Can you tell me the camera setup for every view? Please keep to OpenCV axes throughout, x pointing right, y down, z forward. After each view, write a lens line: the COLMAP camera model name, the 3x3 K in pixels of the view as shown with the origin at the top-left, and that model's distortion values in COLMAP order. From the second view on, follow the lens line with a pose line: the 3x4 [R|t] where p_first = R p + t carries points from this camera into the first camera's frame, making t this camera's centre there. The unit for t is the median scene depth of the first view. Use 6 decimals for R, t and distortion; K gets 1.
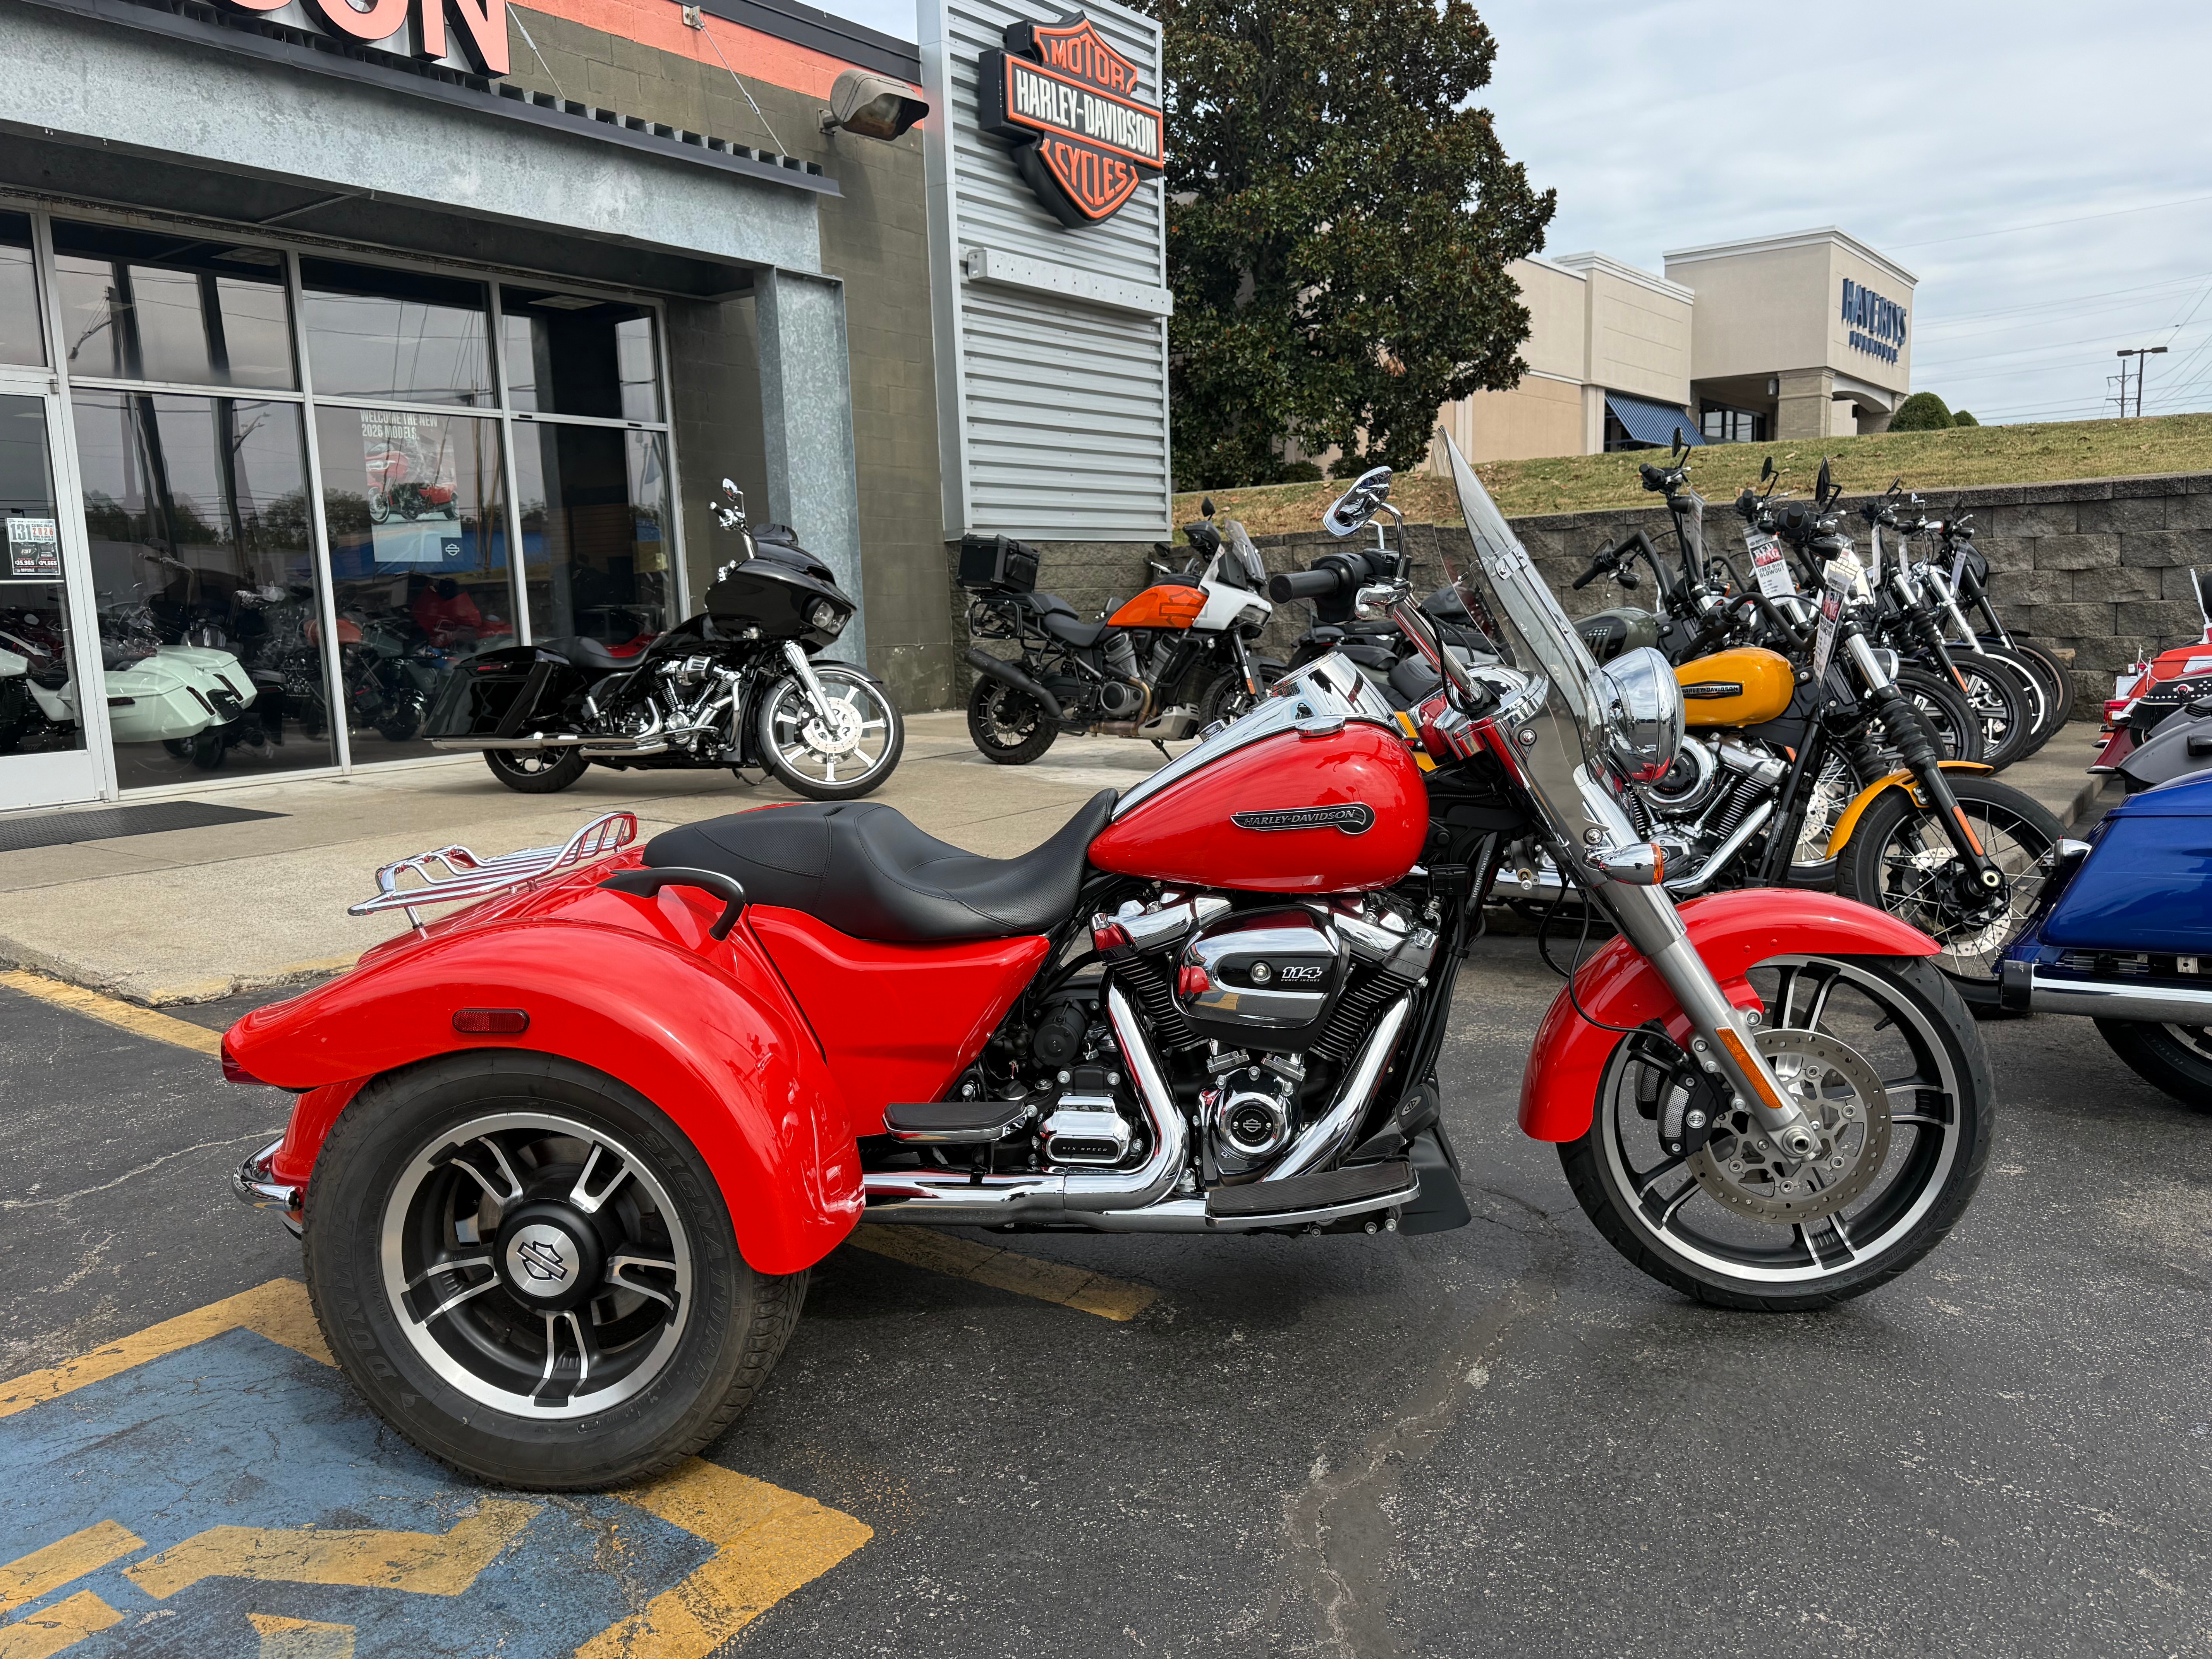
lens RADIAL K [[1685.8, 0, 1100.0], [0, 1685.8, 834.1], [0, 0, 1]] dist [0.034513, -0.045625]
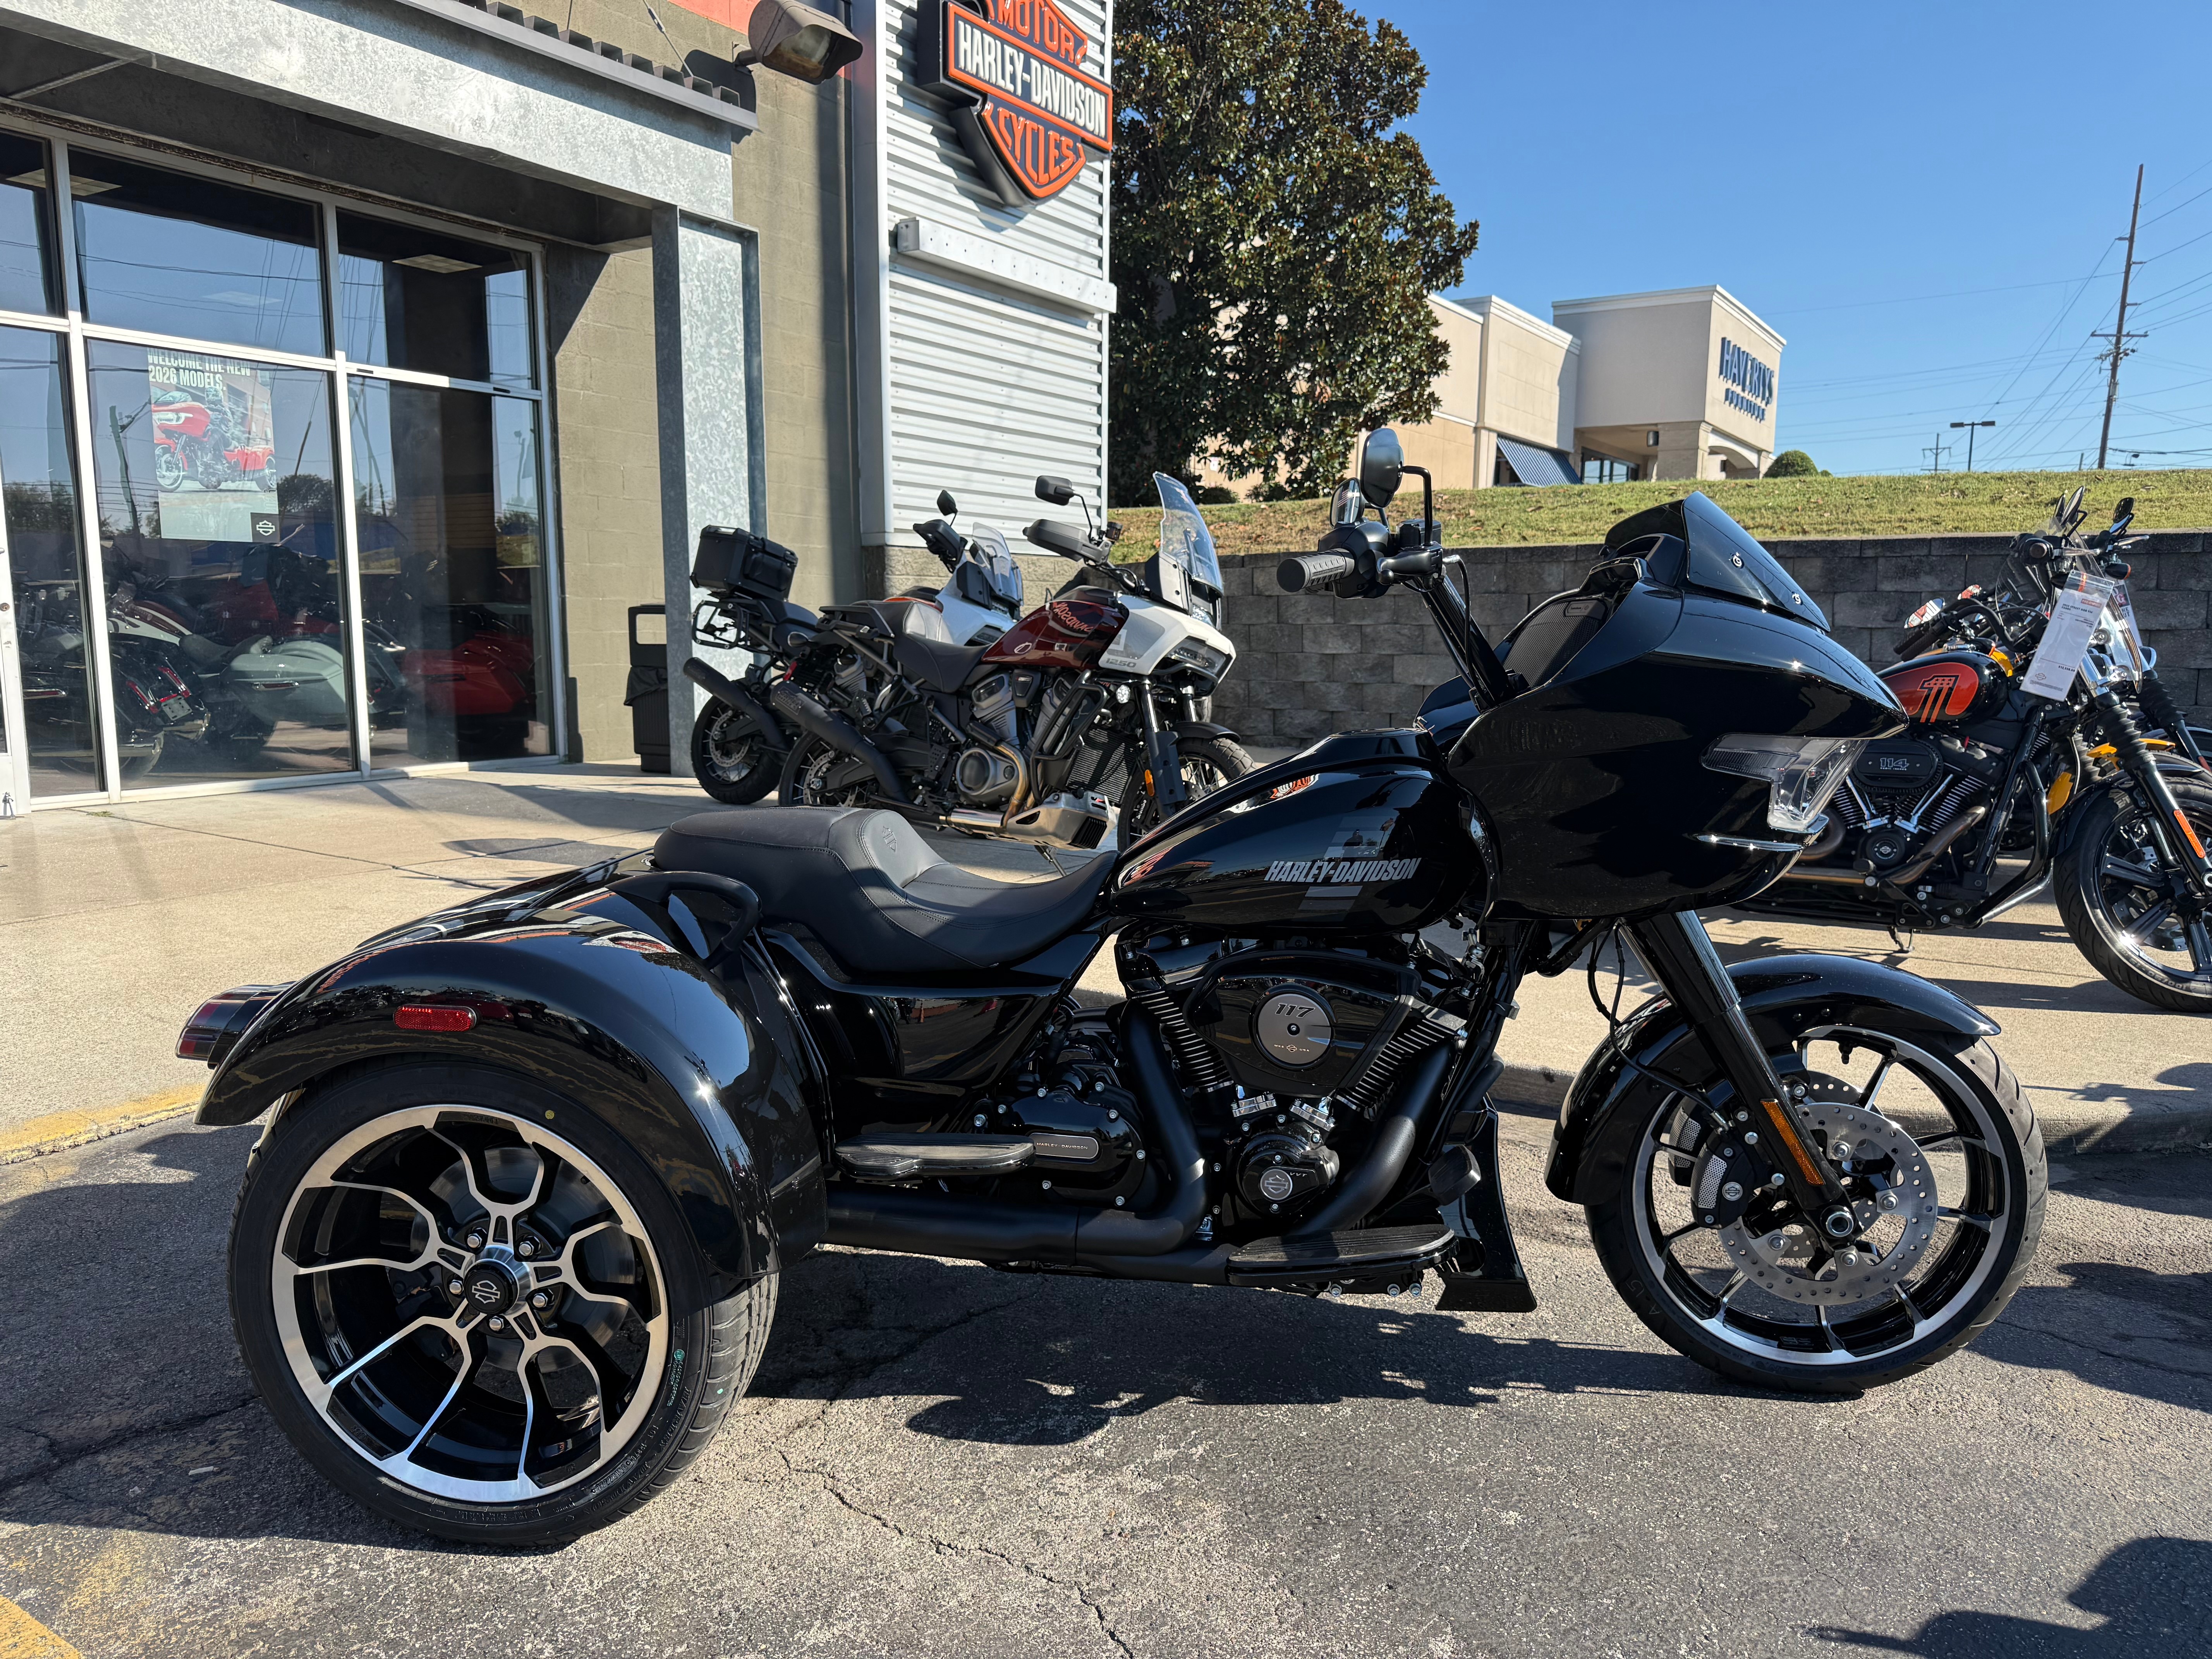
lens RADIAL K [[1600.3, 0, 1100.0], [0, 1600.3, 833.5], [0, 0, 1]] dist [0.021444, -0.027573]
pose [[0.996398, 0.028655, 0.079816, -0.030819], [-0.028258, 0.999582, -0.006107, -0.021344], [-0.079958, 0.003830, 0.996791, 0.153958]]
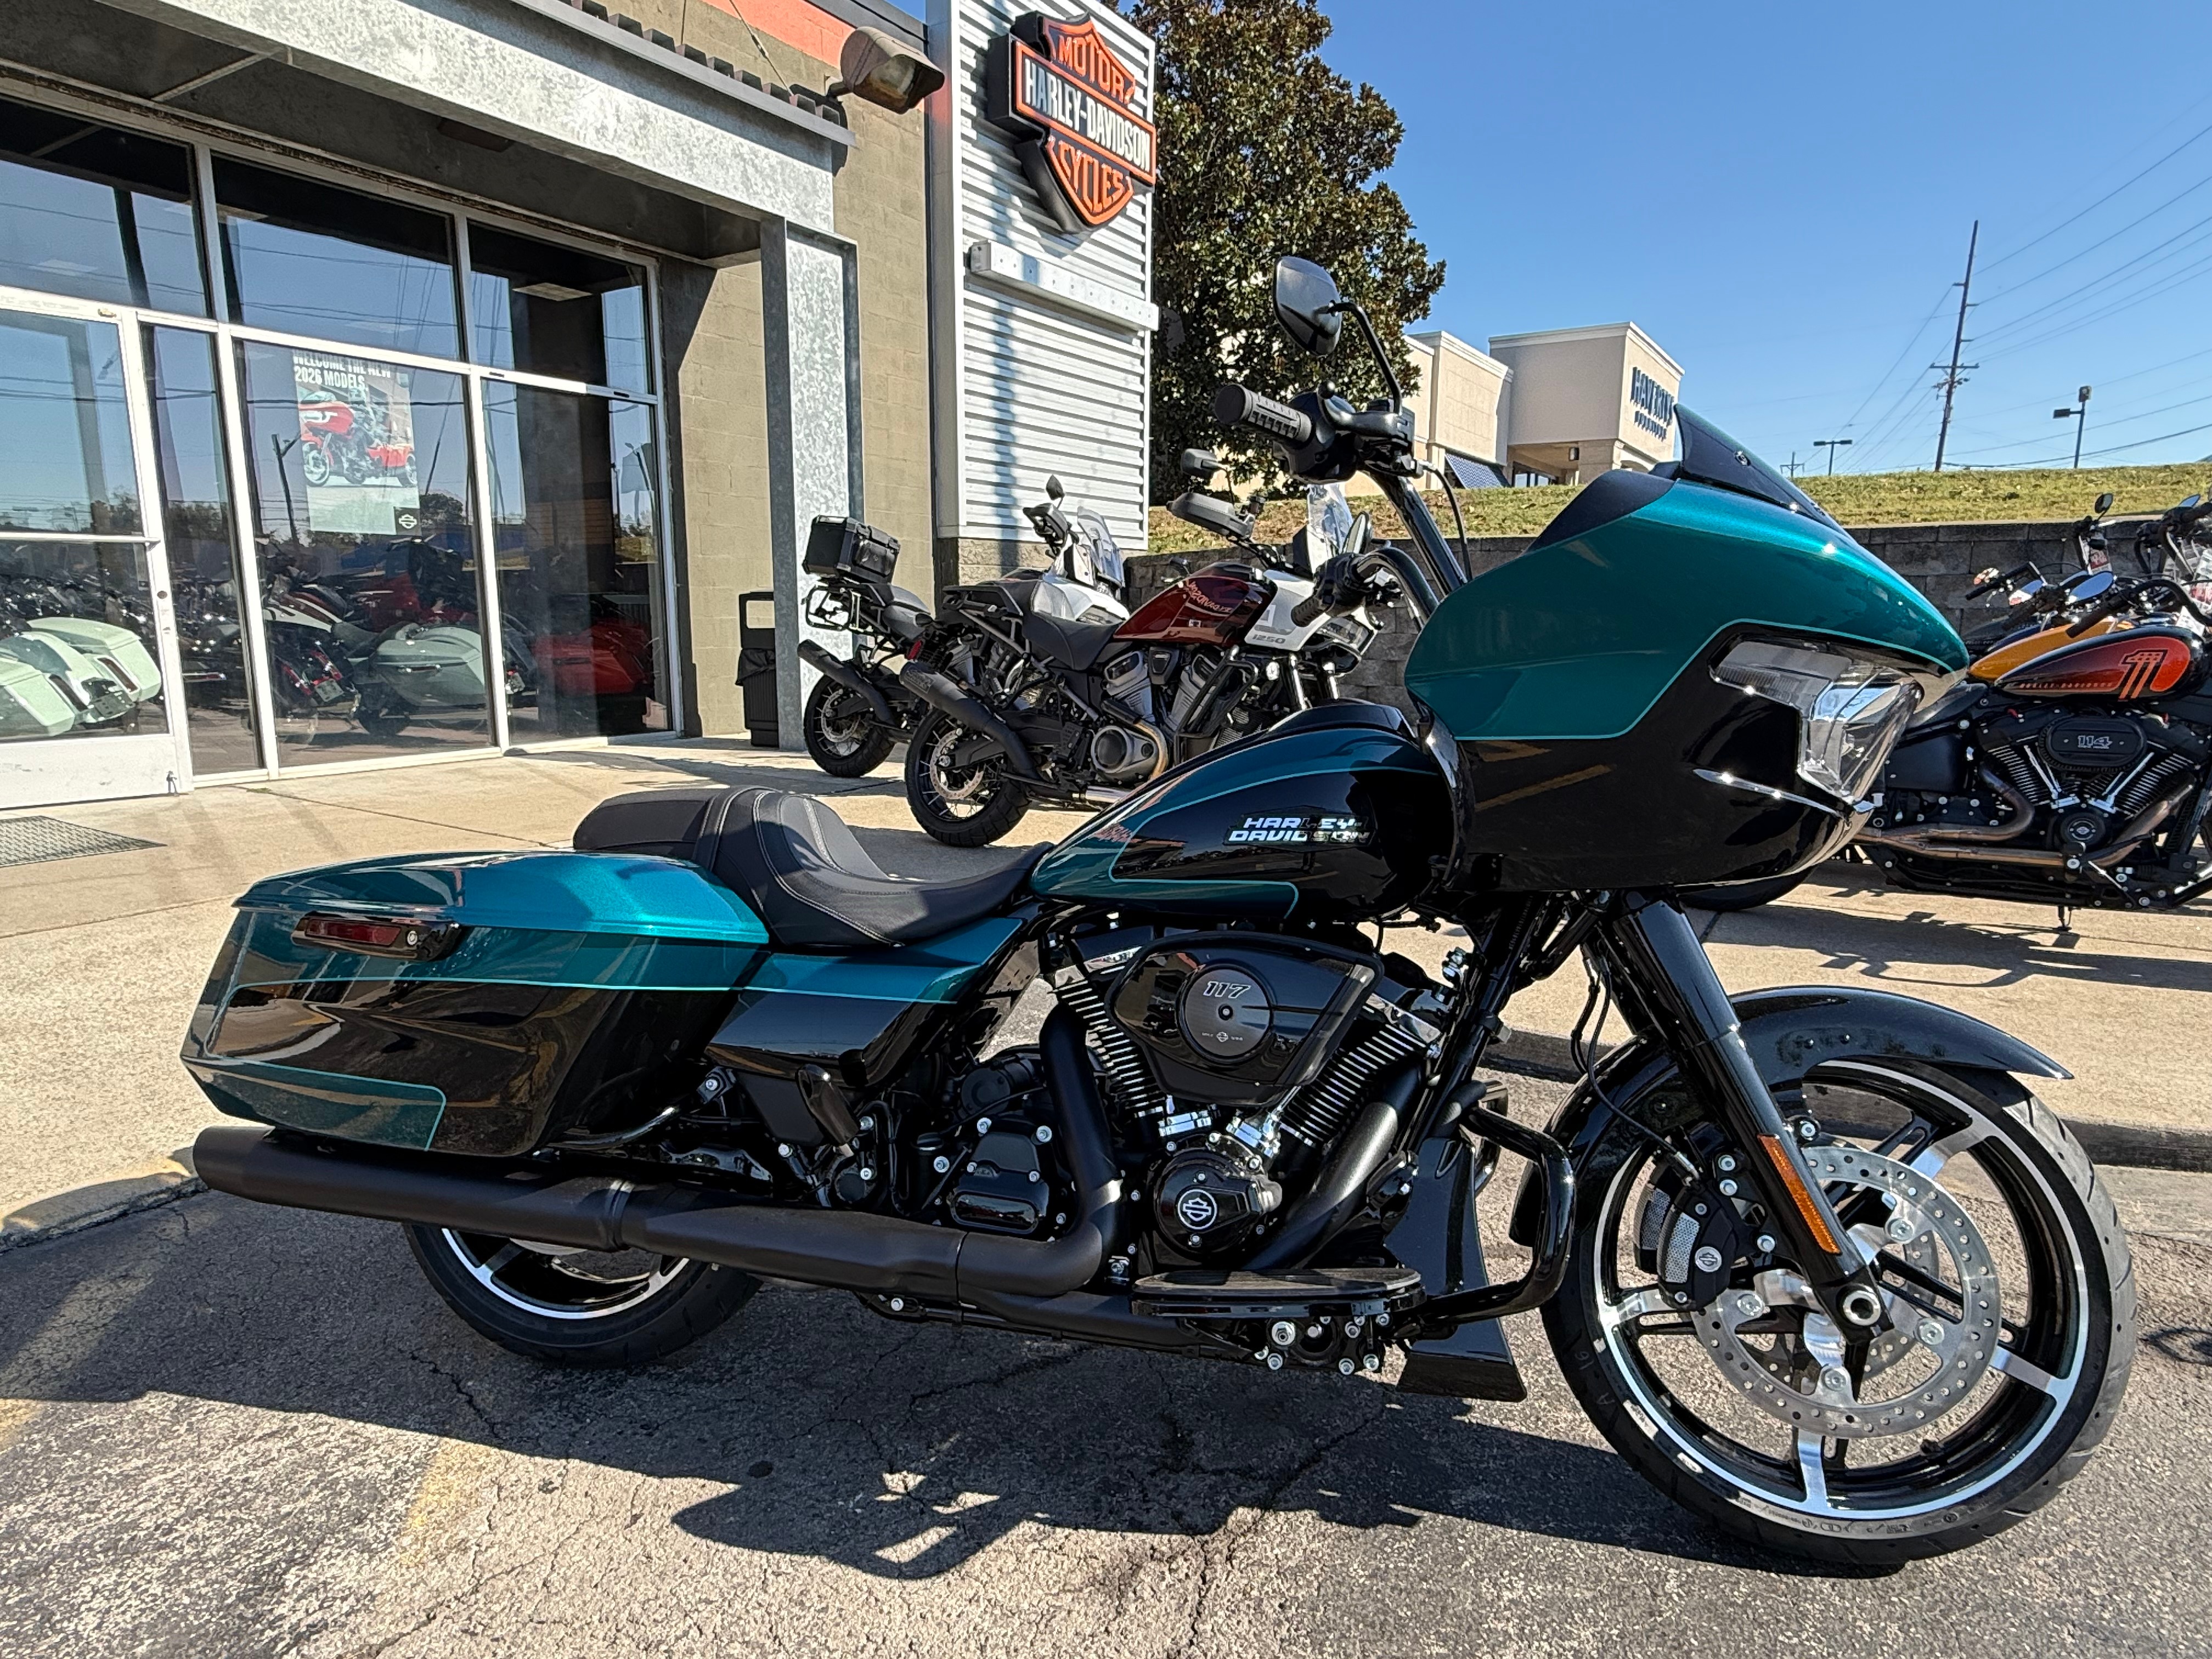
lens RADIAL K [[1314.5, 0, 1088.1], [0, 1314.5, 832.7], [0, 0, 1]] dist [-0.001592, 0.001946]
pose [[0.996616, 0.021712, 0.079282, -0.064078], [-0.024013, 0.999314, 0.028188, -0.026937], [-0.078616, -0.029996, 0.996454, 0.226672]]
